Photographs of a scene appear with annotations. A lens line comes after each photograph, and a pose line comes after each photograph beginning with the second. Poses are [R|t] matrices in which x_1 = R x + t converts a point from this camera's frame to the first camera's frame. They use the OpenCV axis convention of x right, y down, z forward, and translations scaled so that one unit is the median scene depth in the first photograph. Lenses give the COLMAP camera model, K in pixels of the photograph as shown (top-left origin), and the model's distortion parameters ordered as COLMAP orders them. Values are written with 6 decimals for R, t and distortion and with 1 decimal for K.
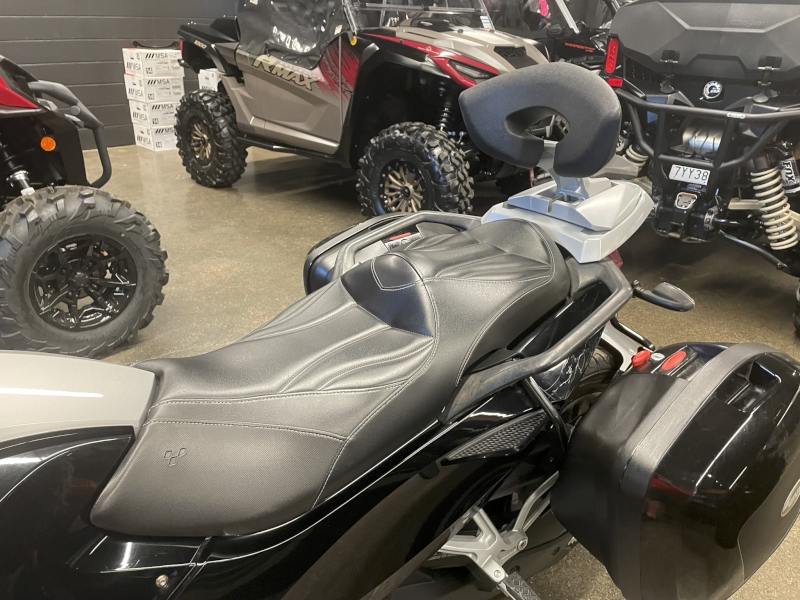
lens RADIAL K [[618.1, 0, 401.6], [0, 618.1, 283.2], [0, 0, 1]] dist [0.060877, -0.051433]
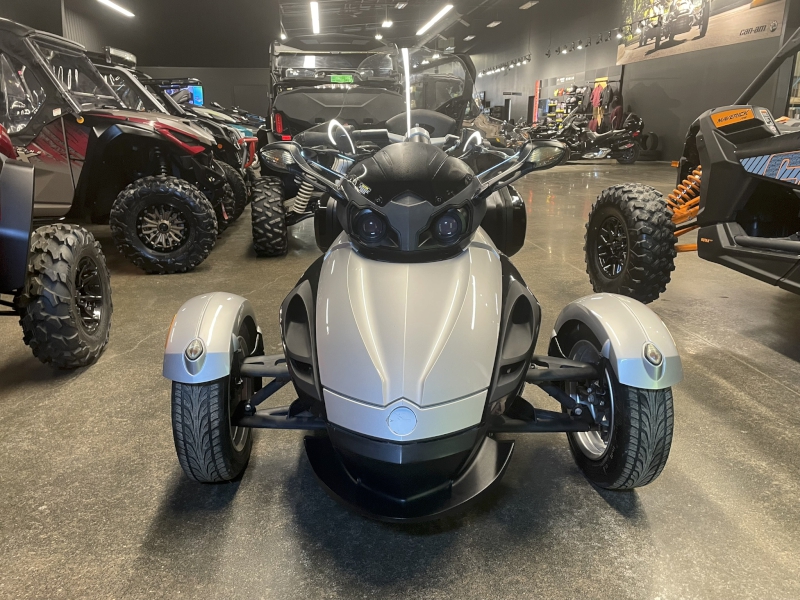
lens RADIAL K [[618.1, 0, 403.0], [0, 618.1, 302.0], [0, 0, 1]] dist [0.060877, -0.051433]
pose [[0.619300, -0.247722, 0.745051, -0.912002], [0.326082, 0.944366, 0.042947, 0.147537], [-0.714240, 0.216351, 0.665623, -0.287665]]
